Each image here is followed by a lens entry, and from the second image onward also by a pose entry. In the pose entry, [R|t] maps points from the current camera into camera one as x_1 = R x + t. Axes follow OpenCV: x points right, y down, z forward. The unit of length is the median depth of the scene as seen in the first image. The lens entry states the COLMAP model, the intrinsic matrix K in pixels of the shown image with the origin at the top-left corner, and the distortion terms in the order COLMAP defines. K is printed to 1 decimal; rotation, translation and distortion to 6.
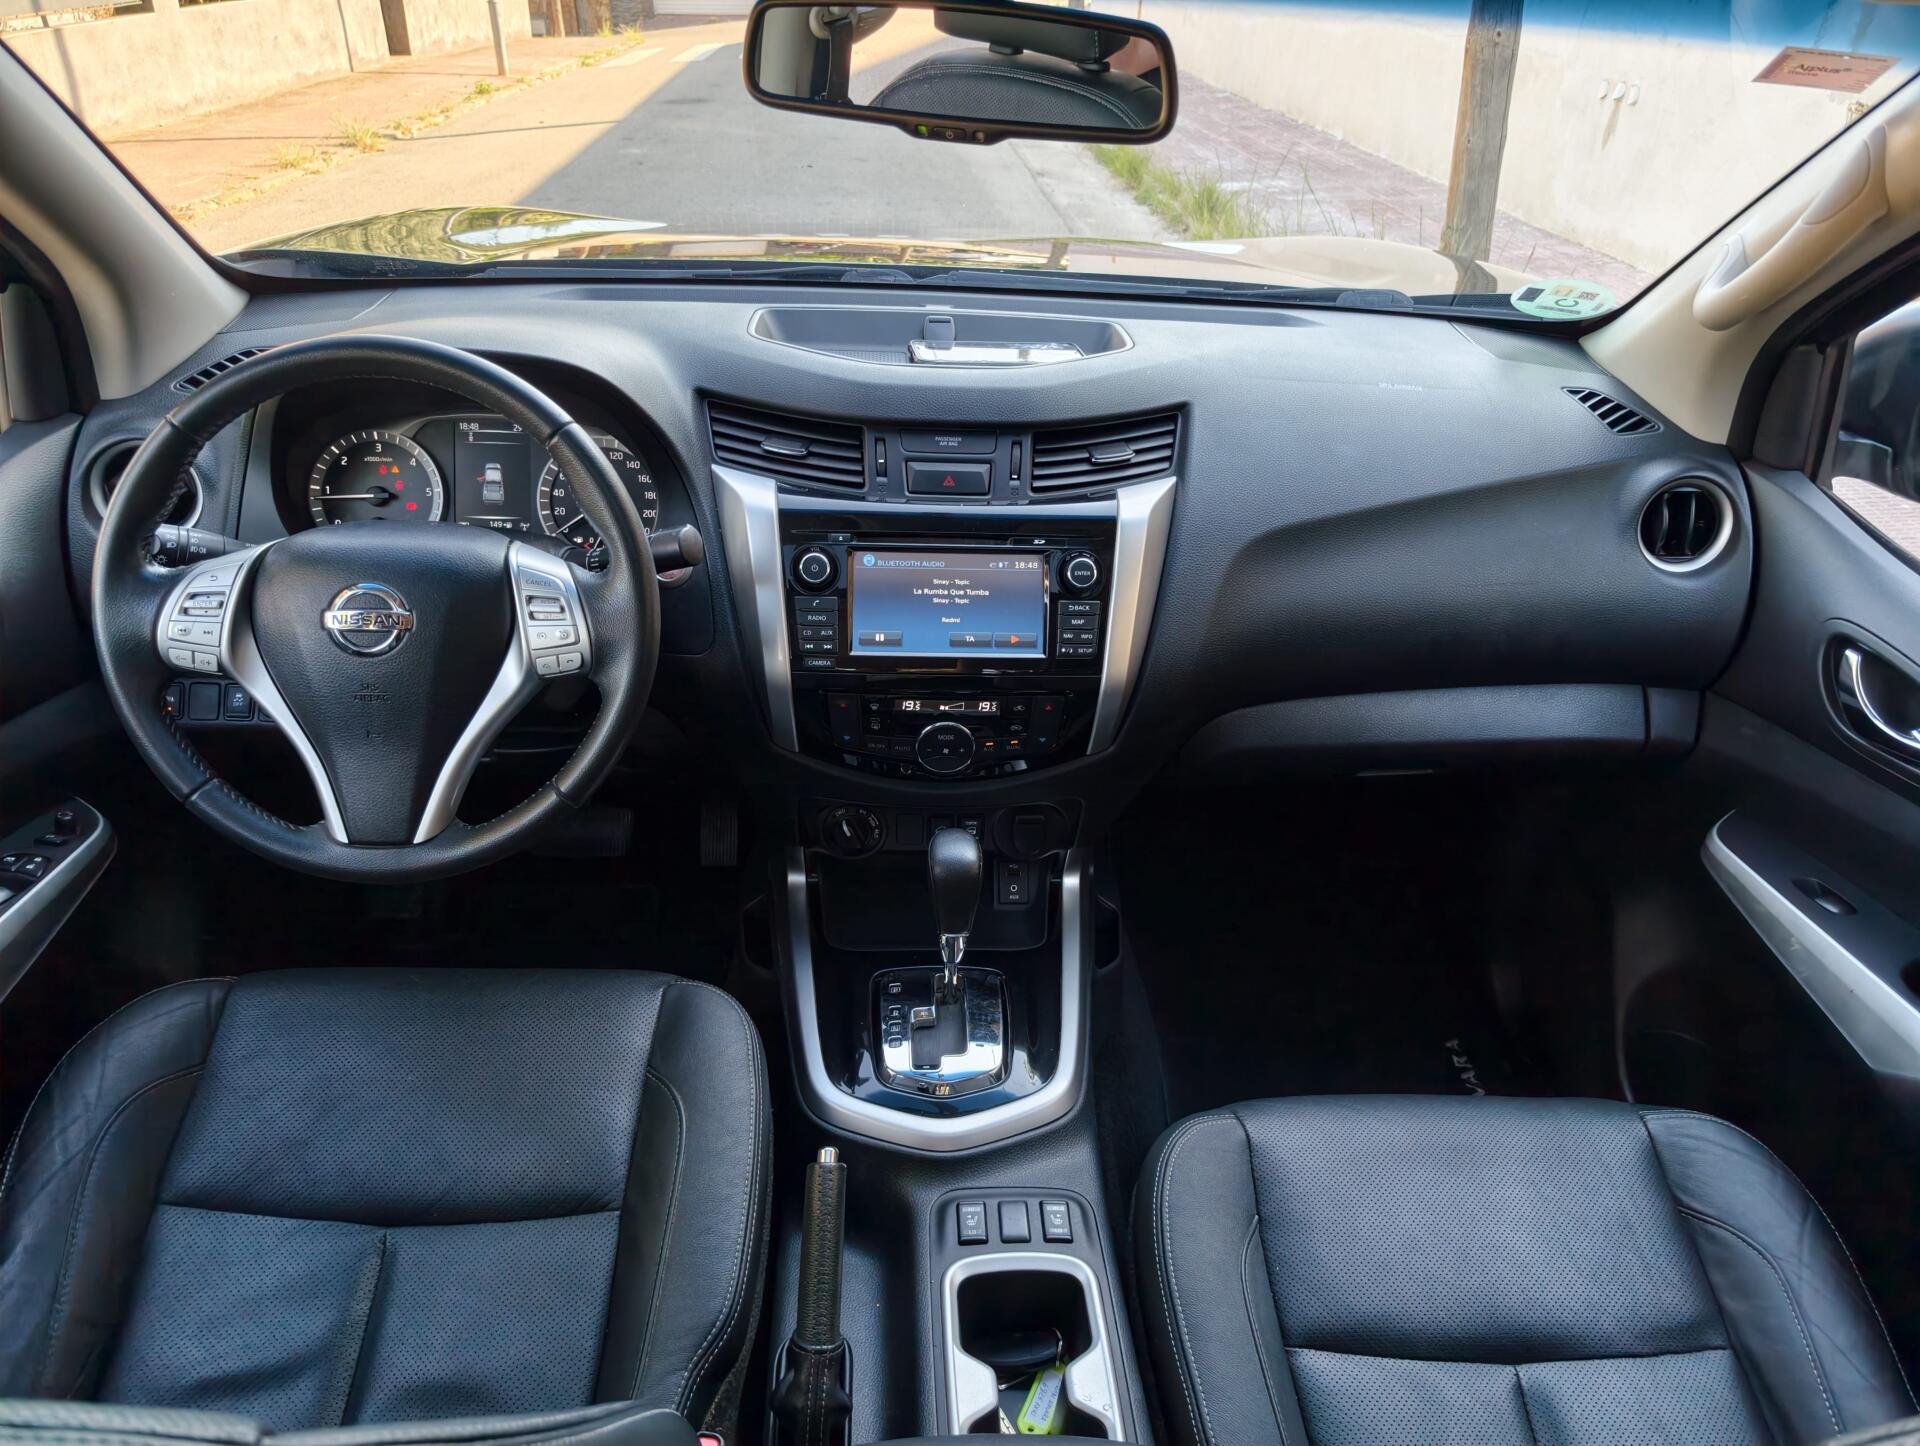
lens RADIAL K [[1303.5, 0, 963.1], [0, 1303.5, 710.4], [0, 0, 1]] dist [-0.019104, 0.007447]
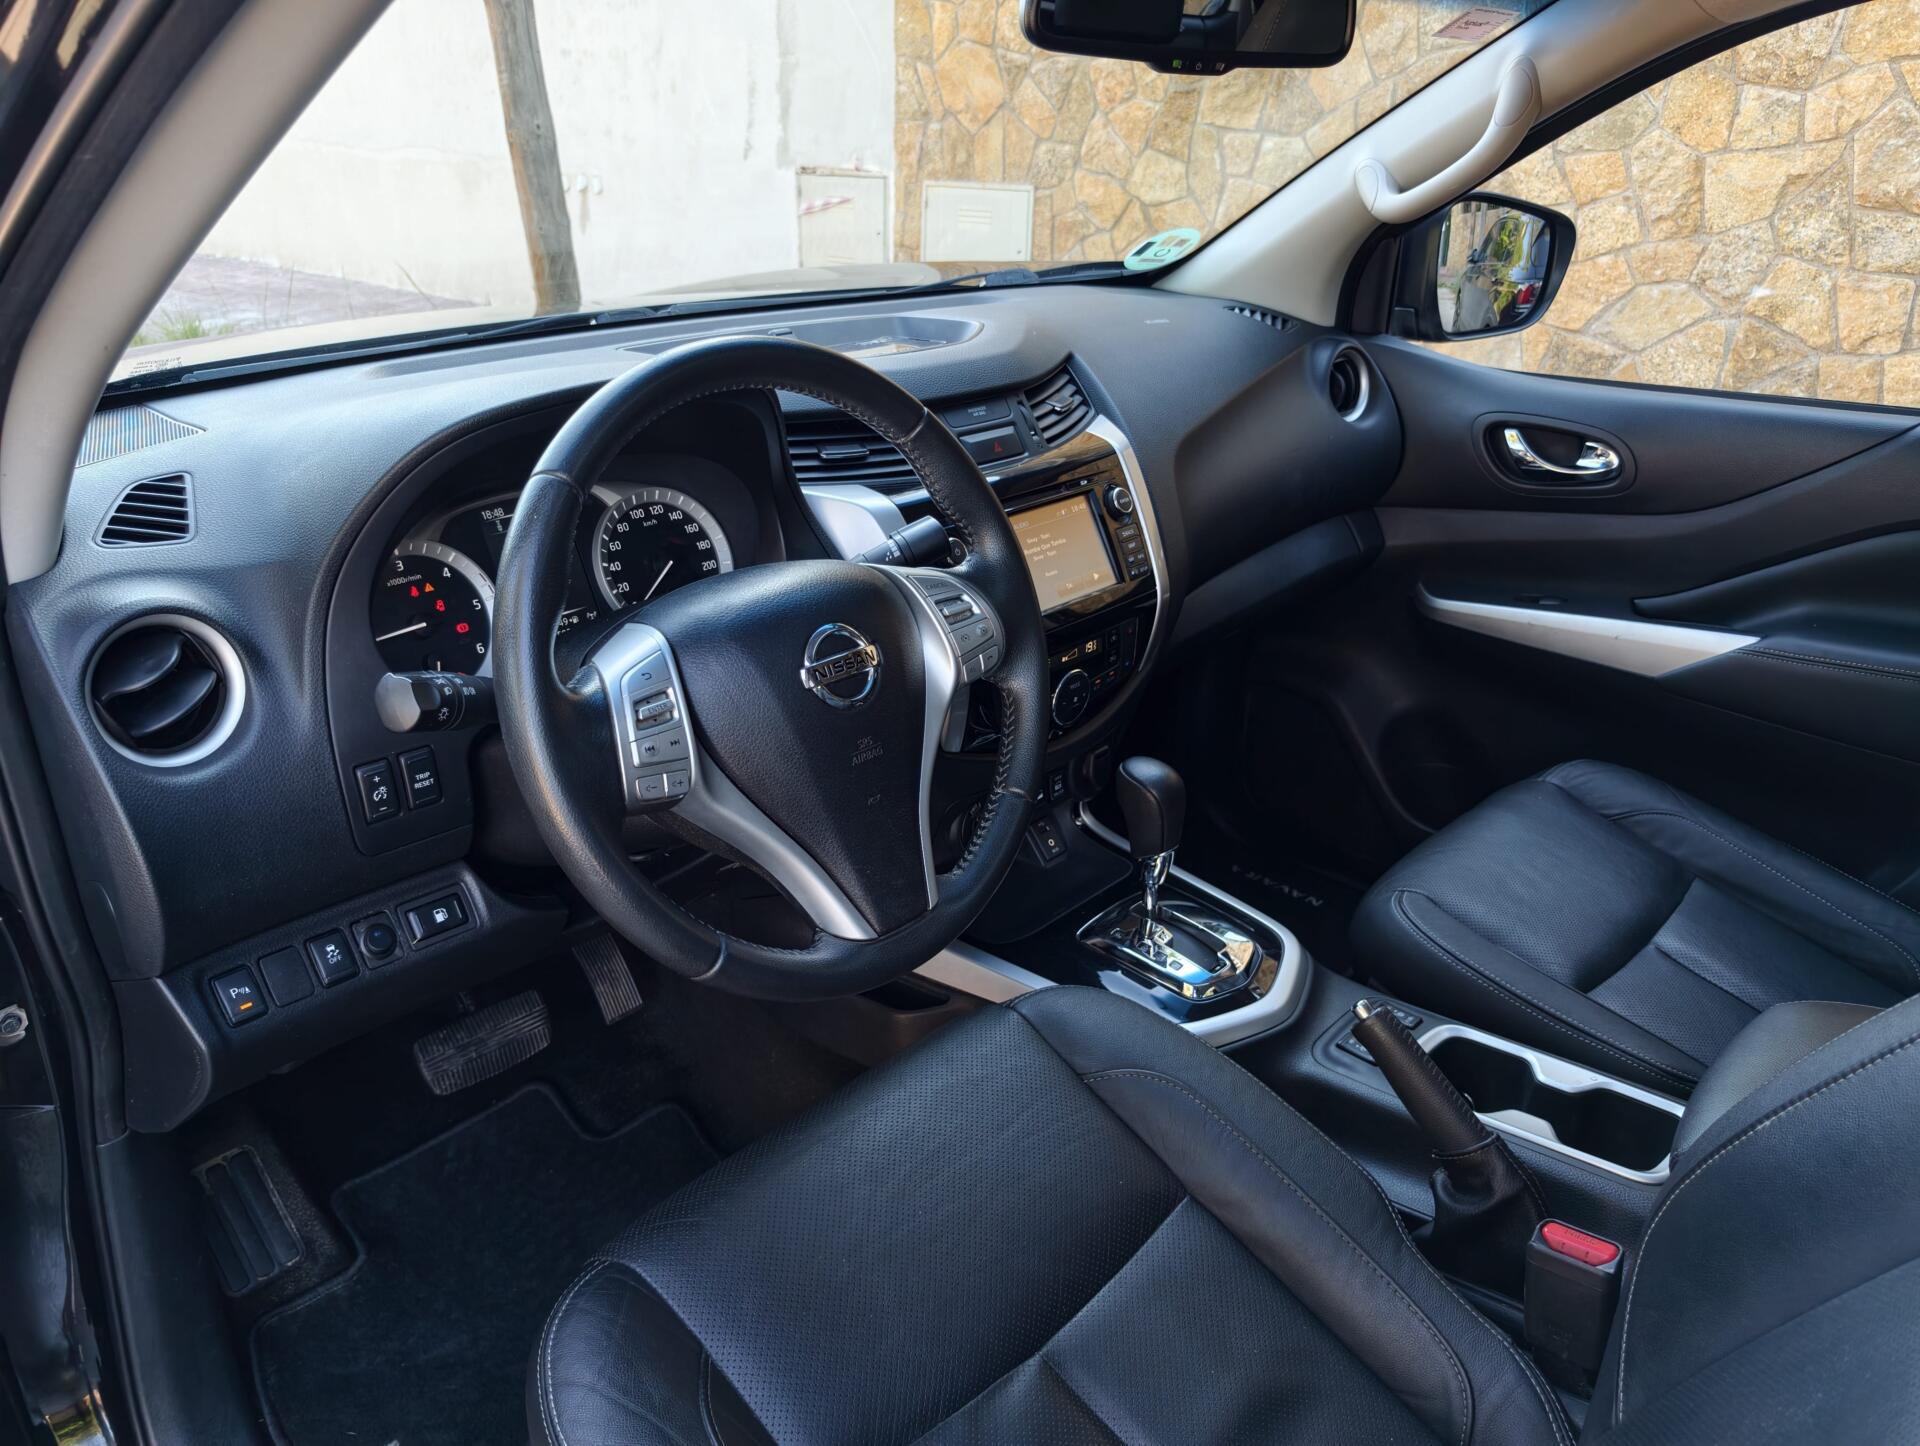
lens RADIAL K [[1303.5, 0, 966.1], [0, 1303.5, 731.7], [0, 0, 1]] dist [-0.019104, 0.007447]
pose [[0.736150, -0.327787, 0.592148, -0.685321], [0.362320, 0.929834, 0.064284, -0.041697], [-0.571671, 0.167224, 0.803261, 0.223451]]
